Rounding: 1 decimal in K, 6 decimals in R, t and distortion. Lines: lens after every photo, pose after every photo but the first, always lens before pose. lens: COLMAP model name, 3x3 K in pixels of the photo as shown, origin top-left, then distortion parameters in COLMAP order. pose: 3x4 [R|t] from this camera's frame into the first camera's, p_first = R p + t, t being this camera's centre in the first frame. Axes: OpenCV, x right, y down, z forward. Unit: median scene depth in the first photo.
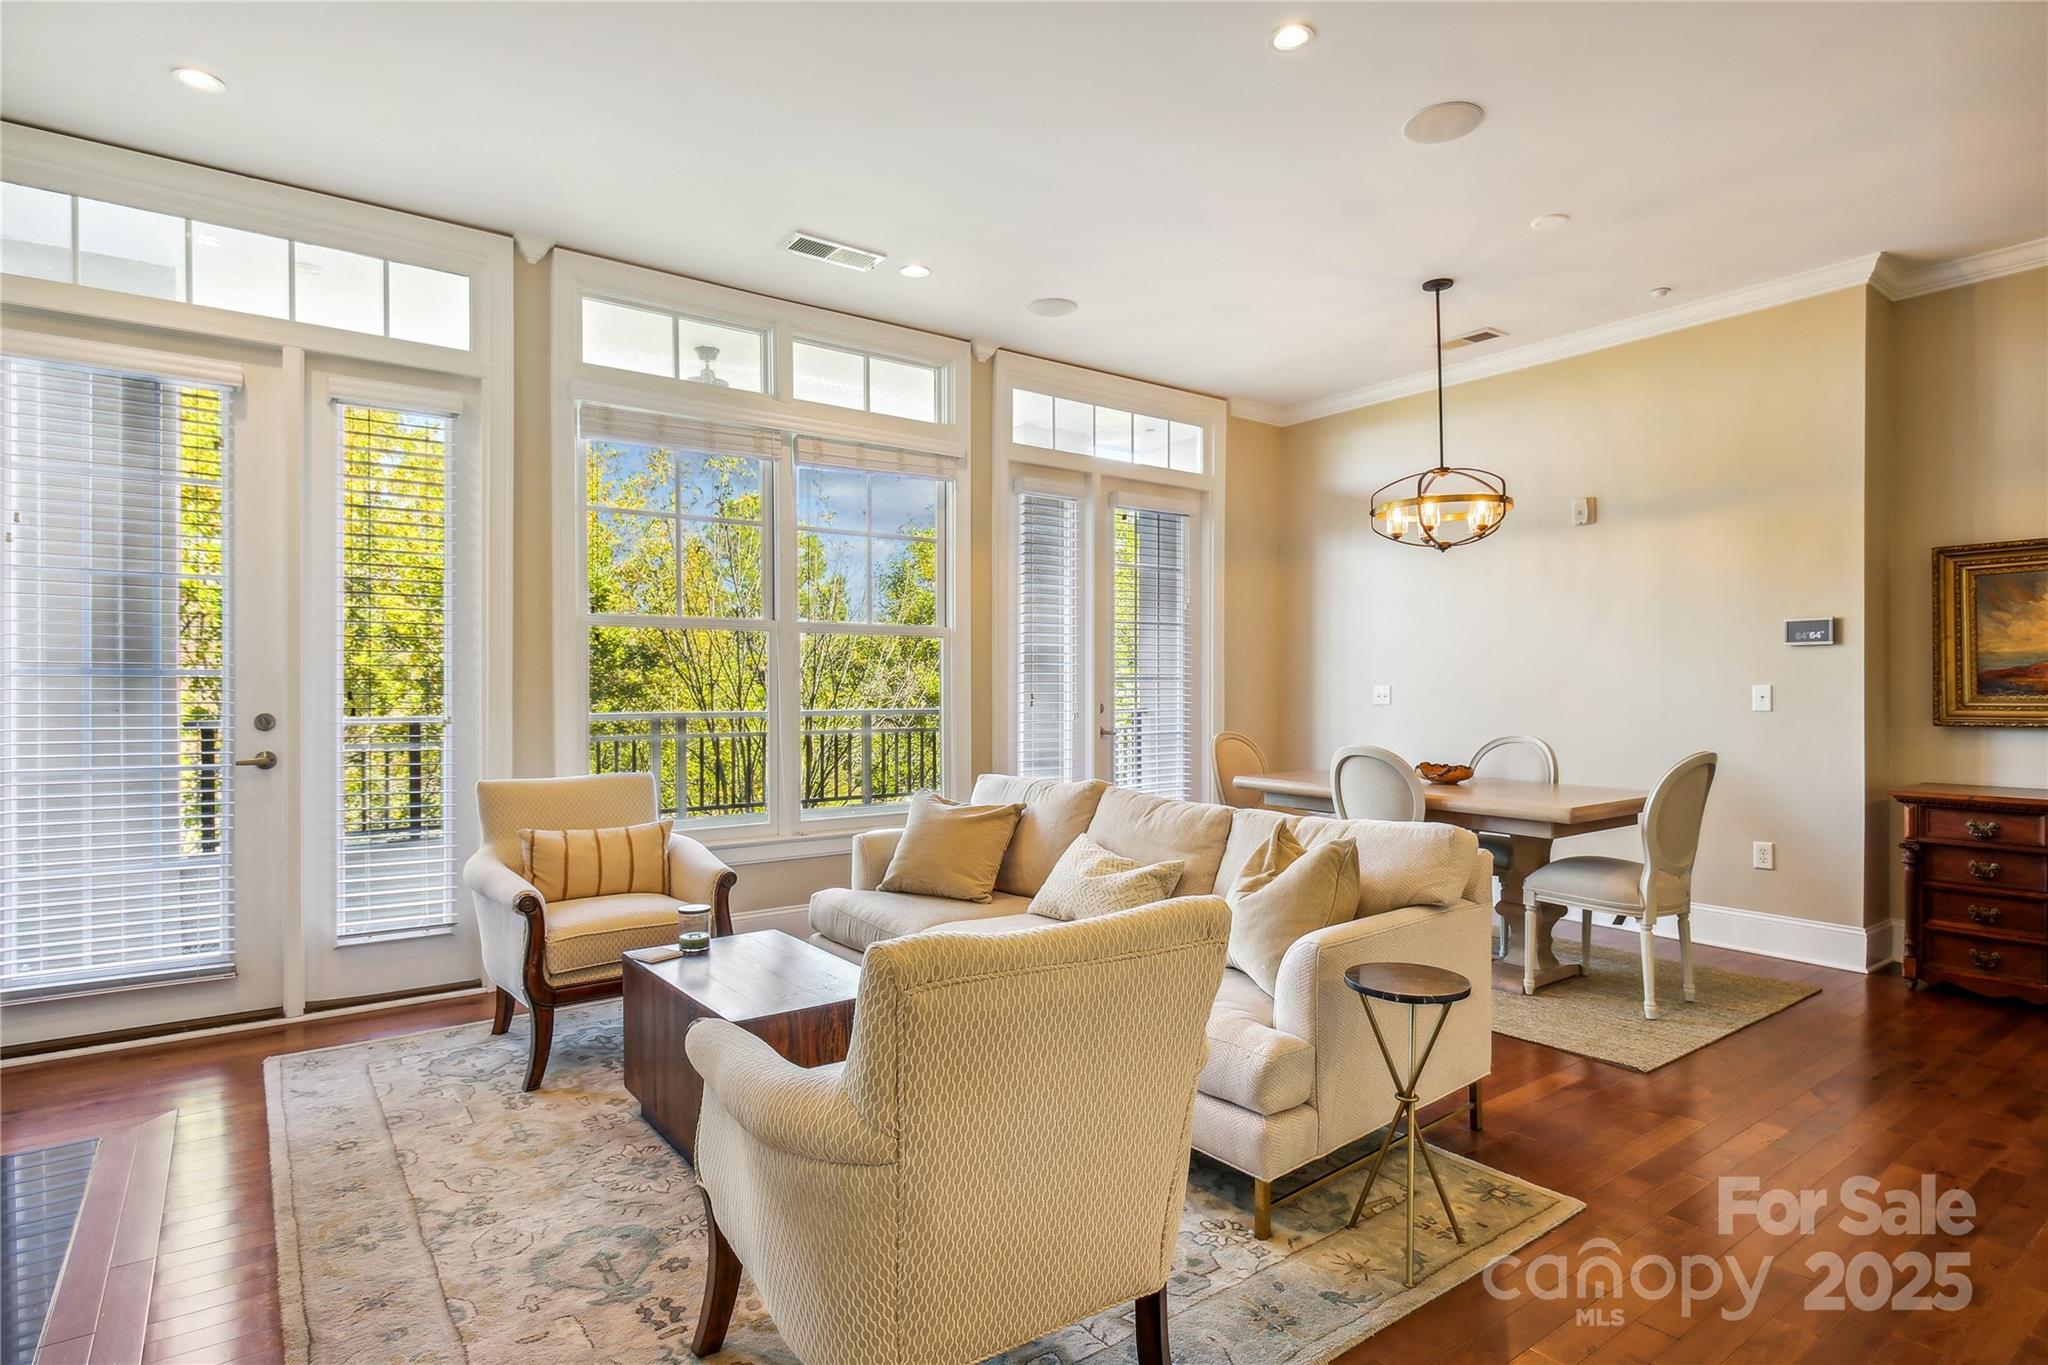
lens RADIAL K [[1062.7, 0, 1034.3], [0, 1062.7, 689.1], [0, 0, 1]] dist [-0.003401, -0.000149]
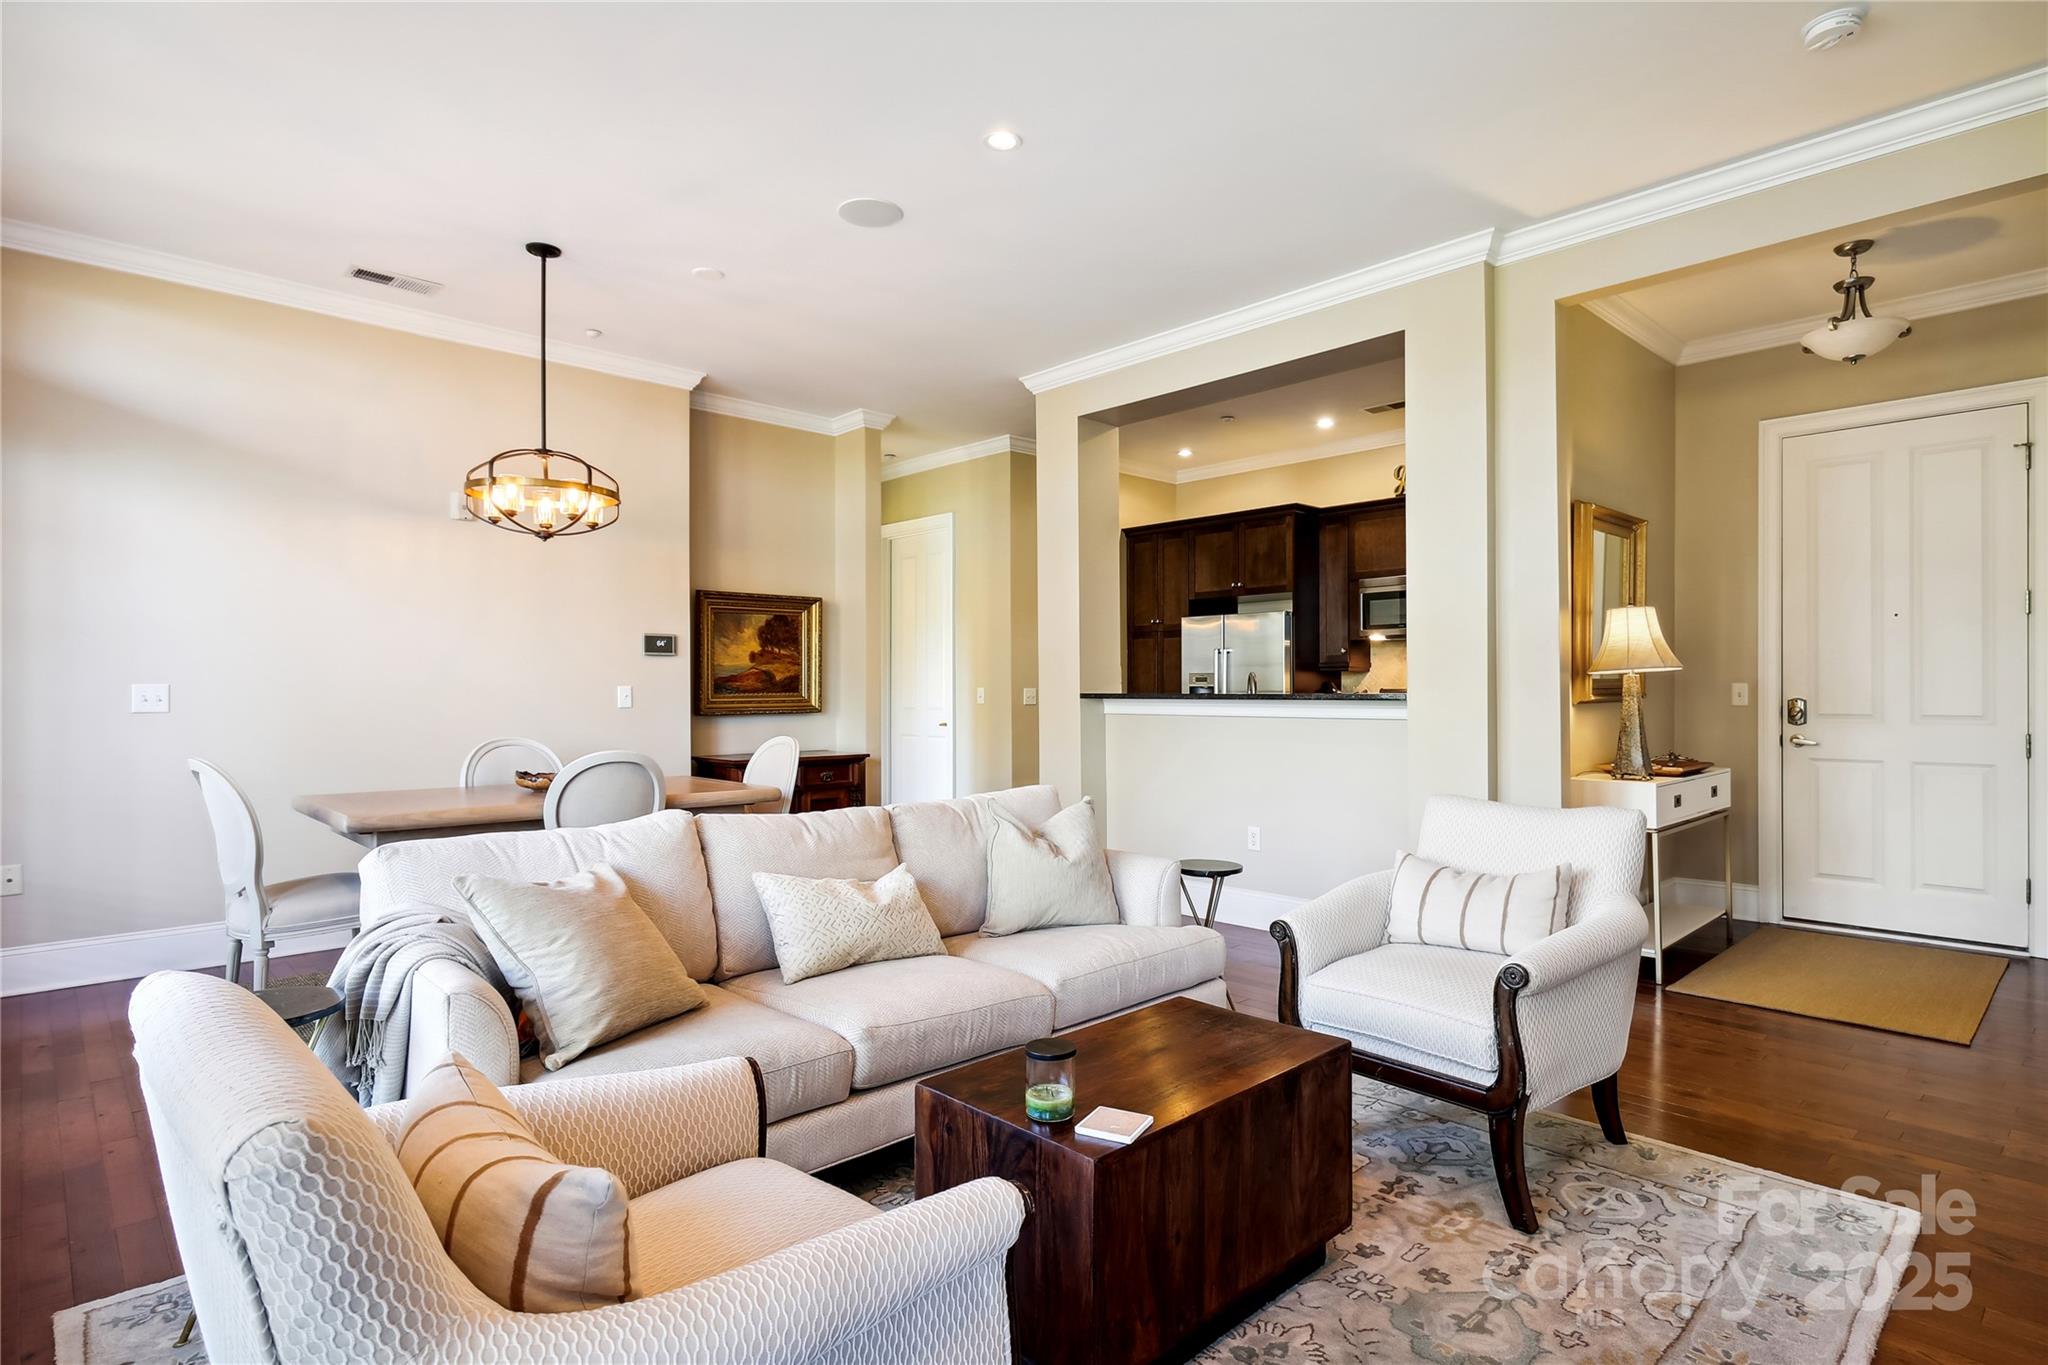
lens RADIAL K [[1062.7, 0, 1034.3], [0, 1062.7, 689.1], [0, 0, 1]] dist [-0.003401, -0.000149]
pose [[-0.125262, 0.002769, 0.992120, -0.585790], [0.004064, 0.999989, -0.002278, 0.004077], [-0.992115, 0.003746, -0.125272, 0.693682]]
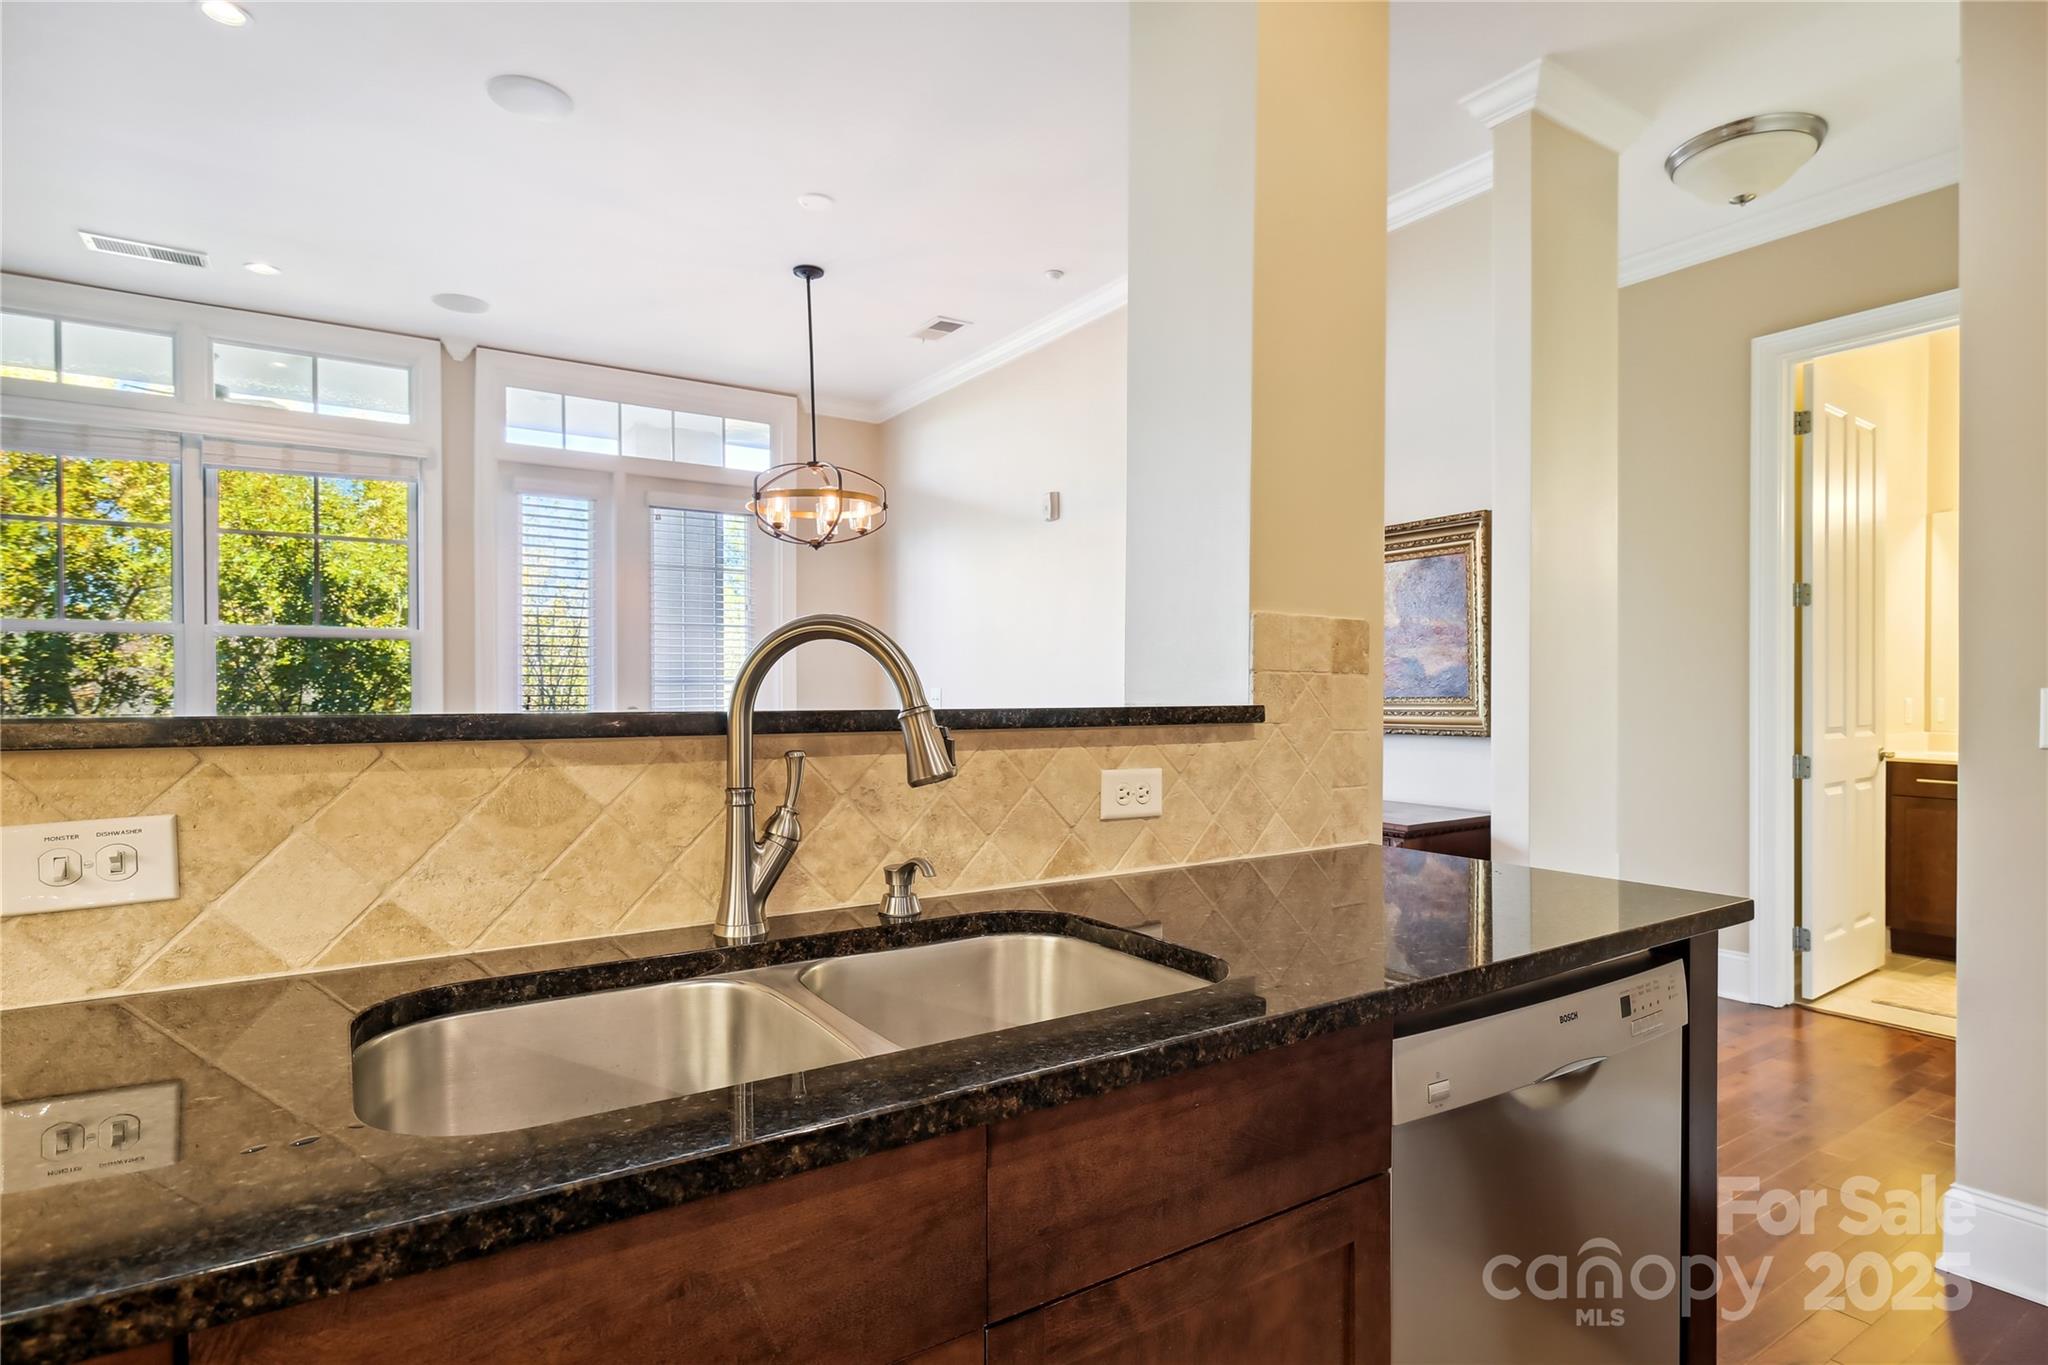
lens RADIAL K [[1062.7, 0, 1034.3], [0, 1062.7, 689.1], [0, 0, 1]] dist [-0.003401, -0.000149]
pose [[0.998692, -0.000497, -0.051122, 0.632170], [0.000349, 0.999996, -0.002907, -0.000520], [0.051123, 0.002886, 0.998688, 0.051059]]
